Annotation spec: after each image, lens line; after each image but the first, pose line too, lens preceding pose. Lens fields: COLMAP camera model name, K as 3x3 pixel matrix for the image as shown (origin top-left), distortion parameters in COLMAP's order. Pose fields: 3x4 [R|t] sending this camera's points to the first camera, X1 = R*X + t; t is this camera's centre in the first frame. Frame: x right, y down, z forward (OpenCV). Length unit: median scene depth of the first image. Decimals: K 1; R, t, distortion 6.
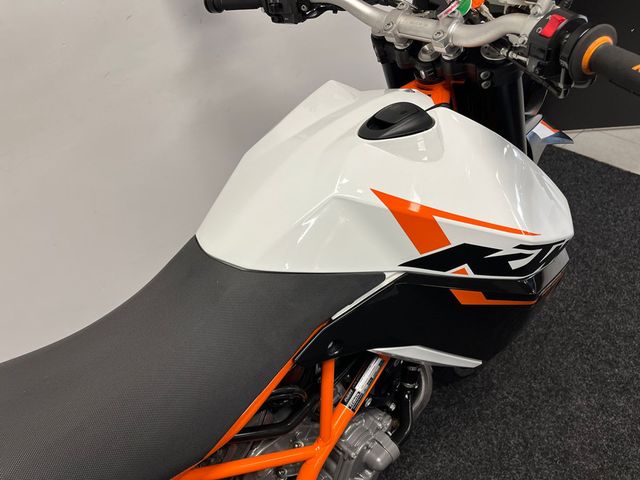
lens RADIAL K [[485.5, 0, 317.4], [0, 485.5, 236.7], [0, 0, 1]] dist [0.080374, -0.103221]
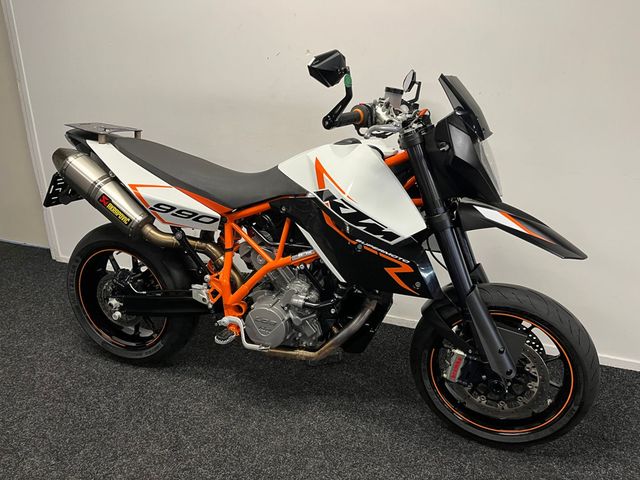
lens RADIAL K [[485.5, 0, 317.4], [0, 485.5, 236.7], [0, 0, 1]] dist [0.080374, -0.103221]
pose [[0.434741, 0.339631, -0.834057, 2.303488], [-0.577484, 0.815806, 0.031193, 0.154927], [0.691023, 0.468094, 0.550796, -0.236741]]
